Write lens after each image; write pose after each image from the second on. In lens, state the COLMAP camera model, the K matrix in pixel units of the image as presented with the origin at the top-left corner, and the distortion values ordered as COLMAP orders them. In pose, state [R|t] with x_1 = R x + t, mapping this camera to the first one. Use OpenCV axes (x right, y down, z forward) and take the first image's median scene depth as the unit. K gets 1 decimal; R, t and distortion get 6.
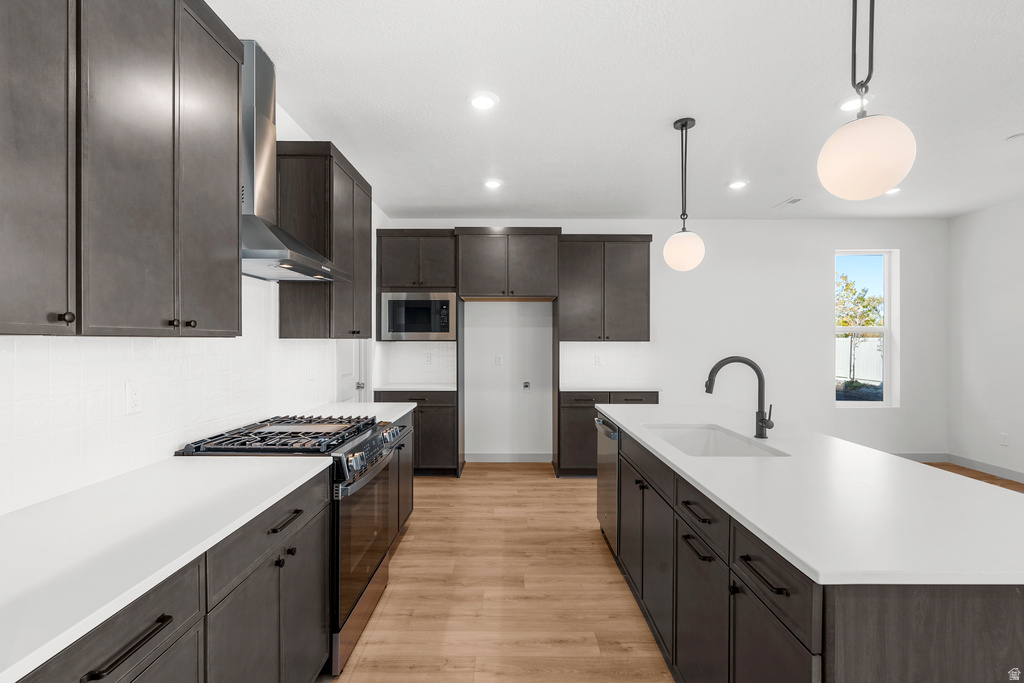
lens RADIAL K [[472.3, 0, 511.4], [0, 472.3, 328.1], [0, 0, 1]] dist [0.001498, 0.000282]
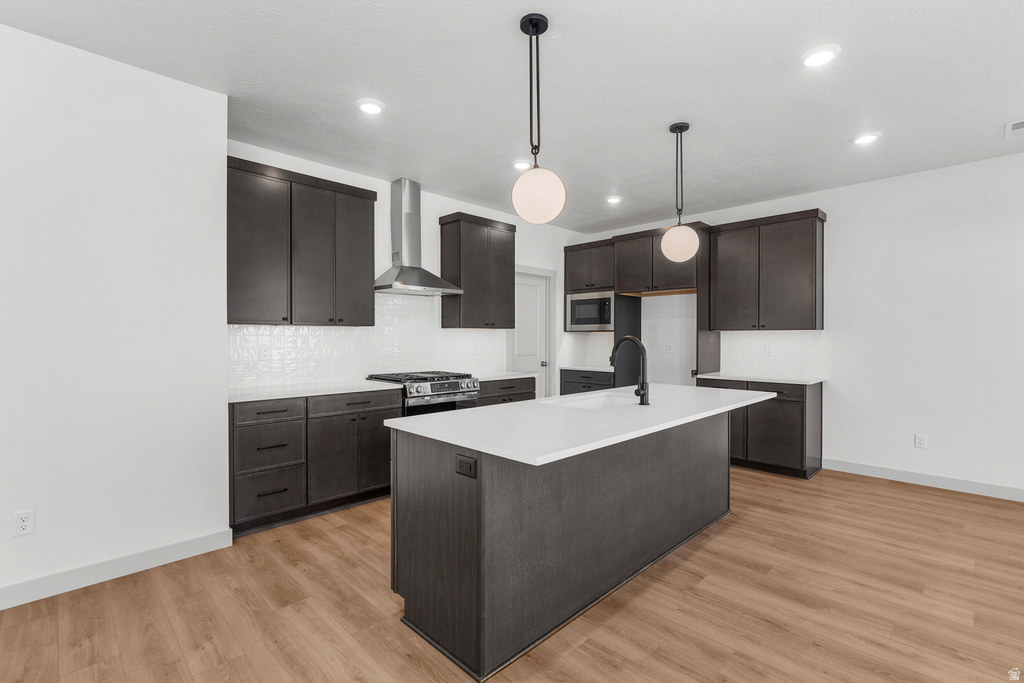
lens RADIAL K [[466.9, 0, 514.4], [0, 466.9, 337.9], [0, 0, 1]] dist [-0.001377, -0.000647]
pose [[0.708525, 0.001317, -0.705684, 0.621496], [0.019347, 0.999586, 0.021291, 0.016859], [0.705420, -0.028738, 0.708207, -0.037115]]
